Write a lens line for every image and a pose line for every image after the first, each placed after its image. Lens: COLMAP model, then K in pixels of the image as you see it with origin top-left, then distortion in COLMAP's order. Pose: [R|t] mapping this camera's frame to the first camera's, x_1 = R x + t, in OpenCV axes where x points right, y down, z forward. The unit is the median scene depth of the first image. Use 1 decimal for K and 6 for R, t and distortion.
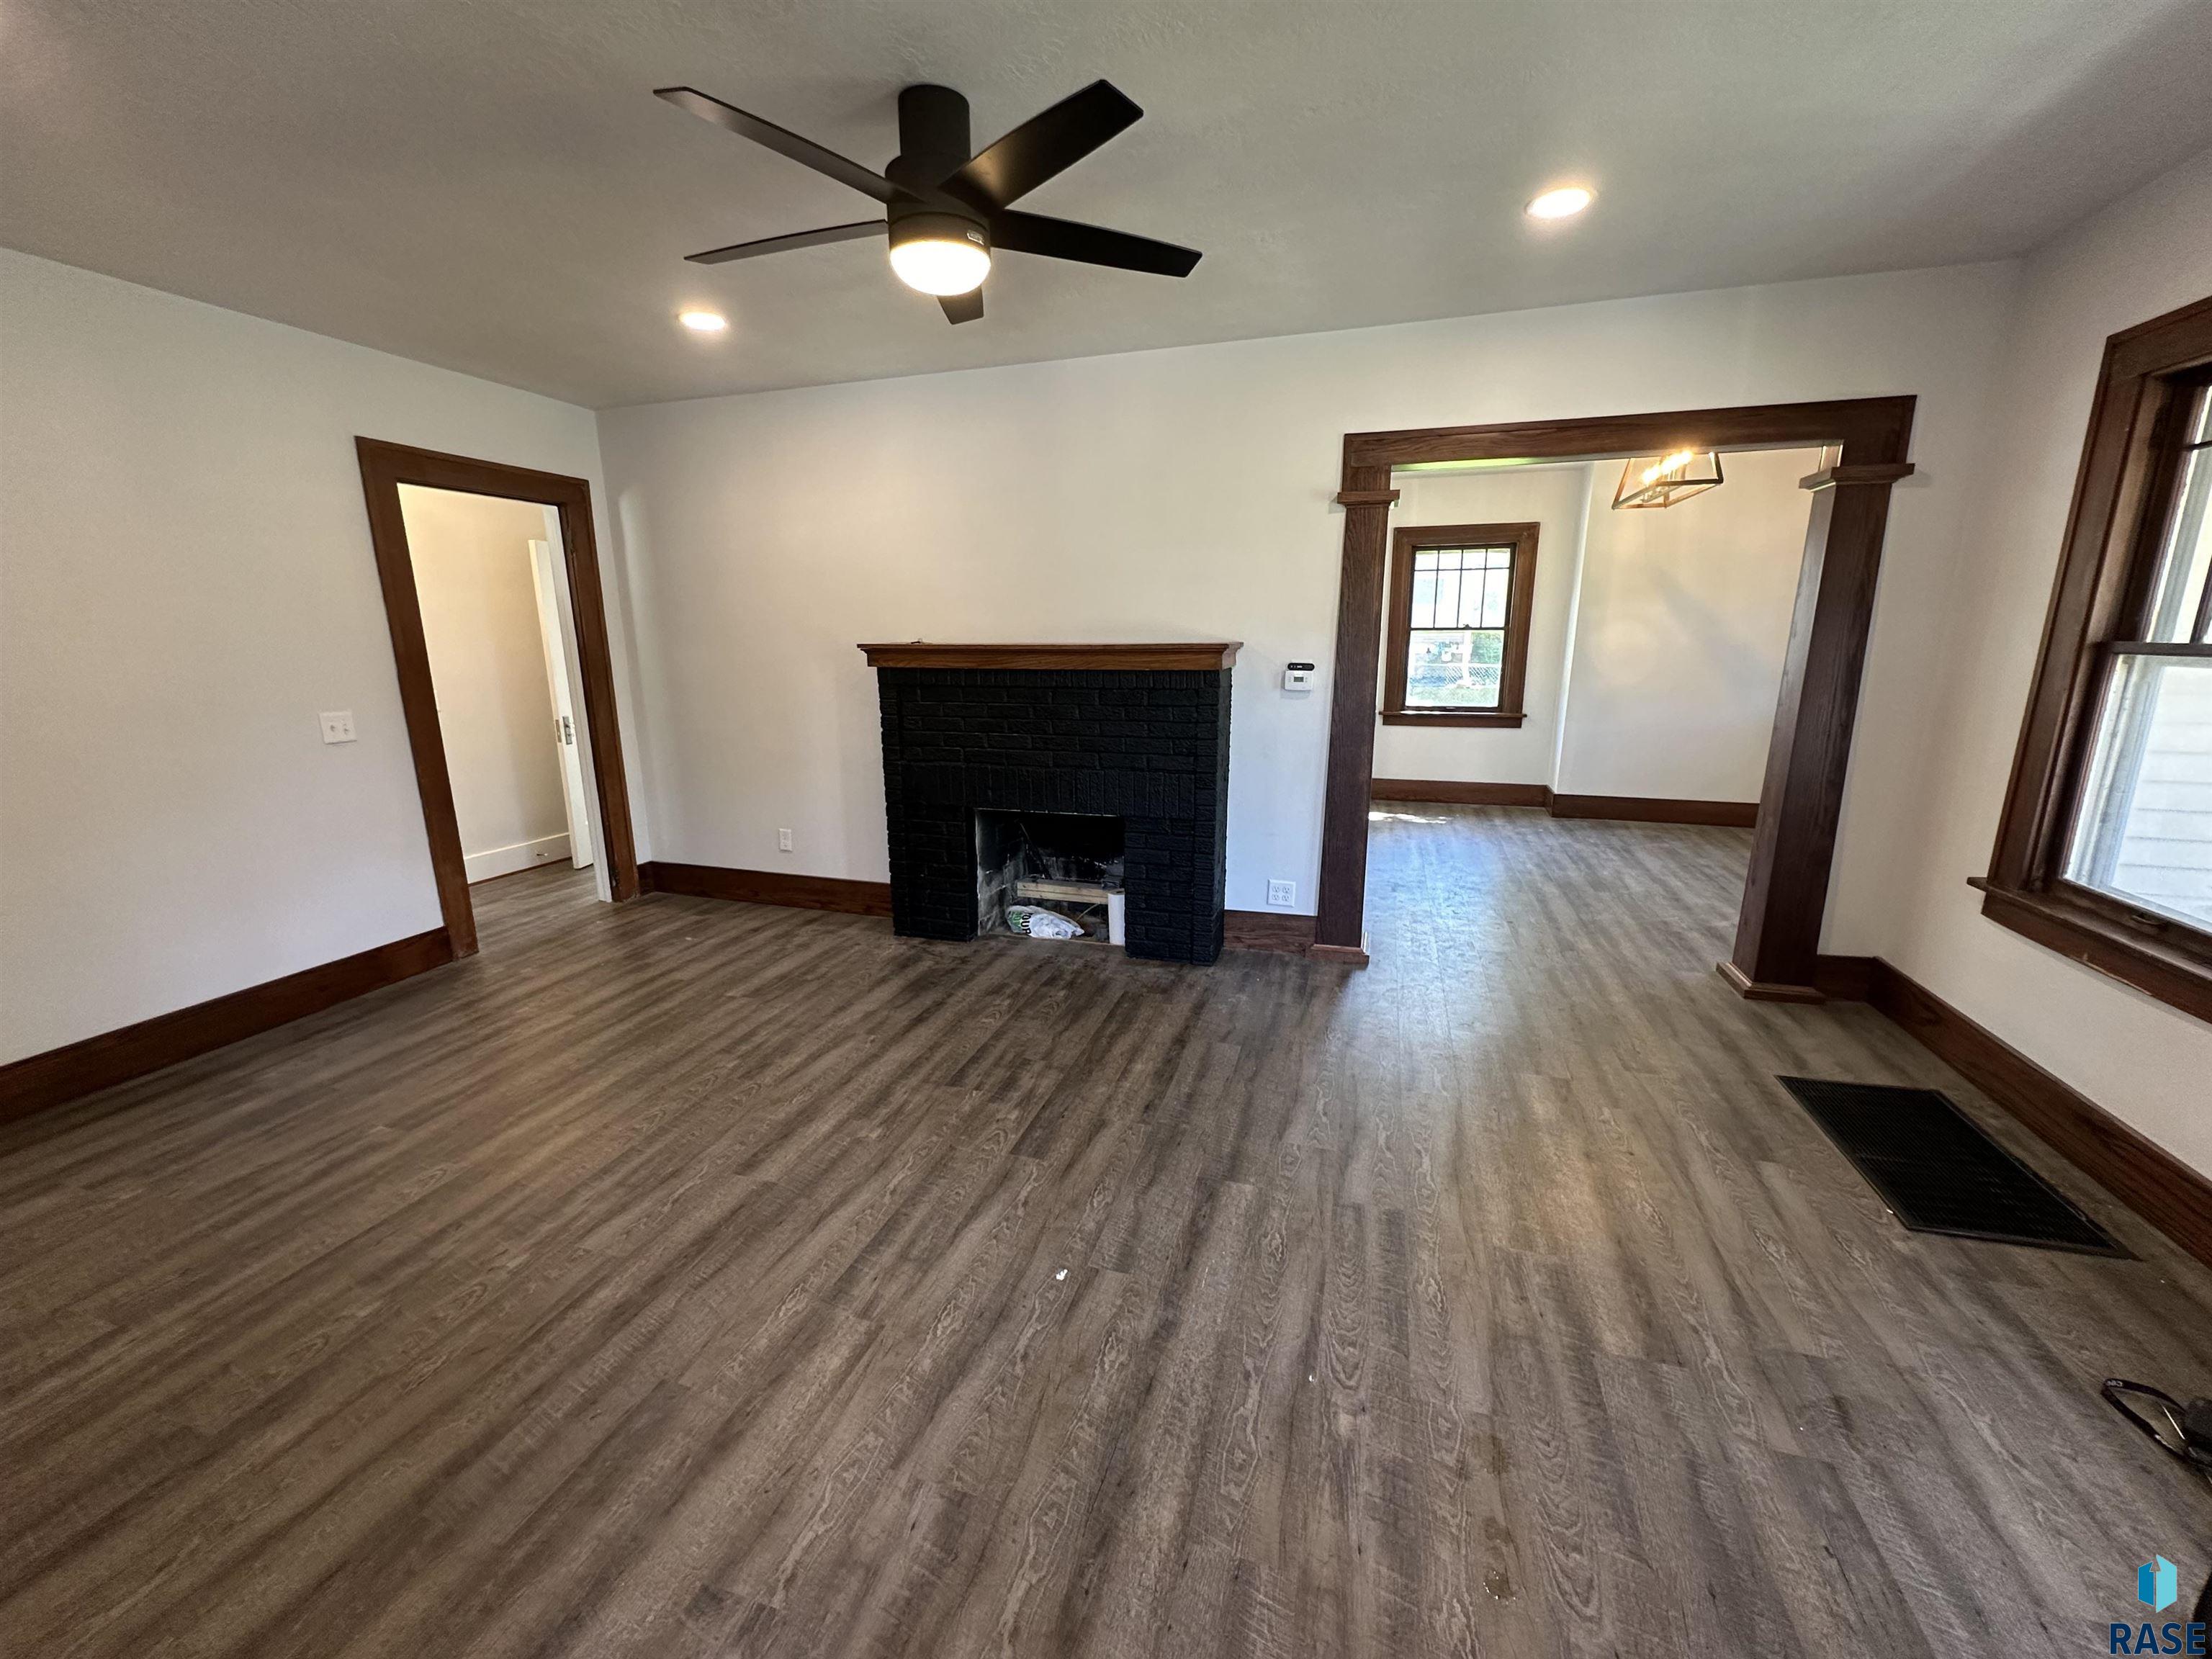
lens RADIAL K [[878.1, 0, 1102.0], [0, 878.1, 828.4], [0, 0, 1]] dist [-0.005261, 0.001521]
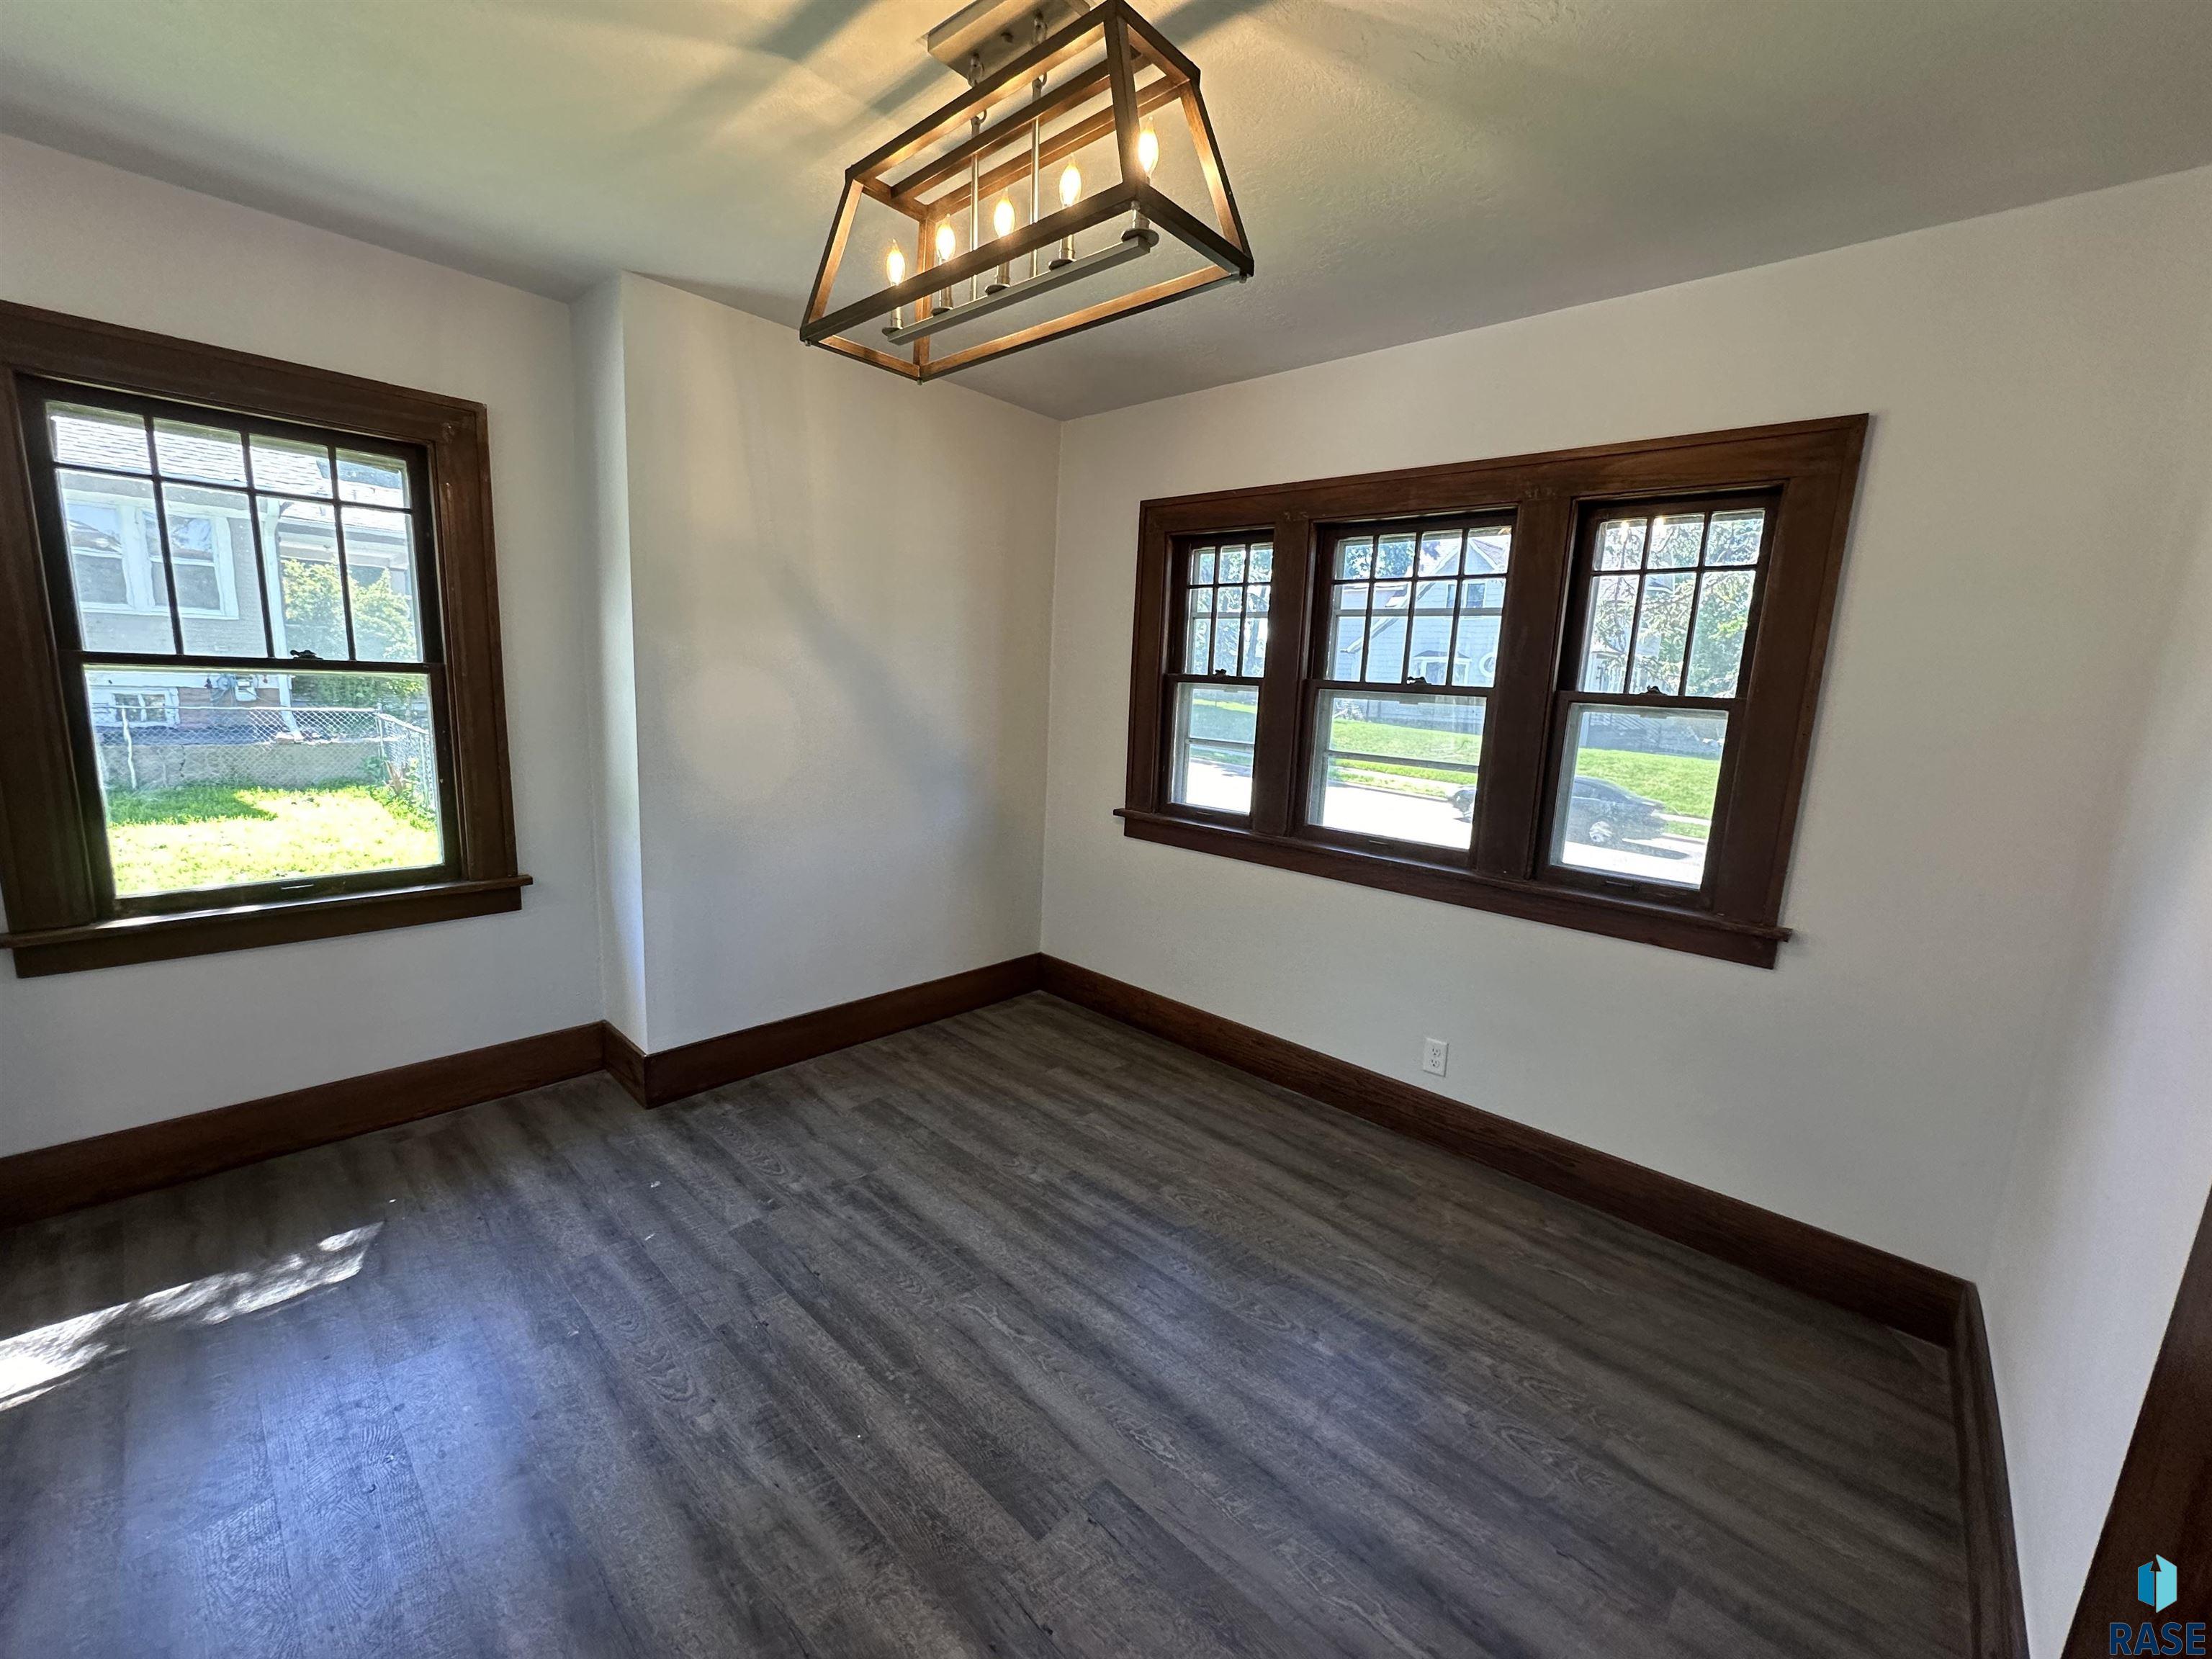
lens RADIAL K [[878.1, 0, 1104.6], [0, 878.1, 832.2], [0, 0, 1]] dist [-0.005261, 0.001521]
pose [[0.418975, -0.127492, 0.899003, 0.447629], [0.154506, 0.985664, 0.067775, -0.269953], [-0.894756, 0.110505, 0.432667, 1.129081]]
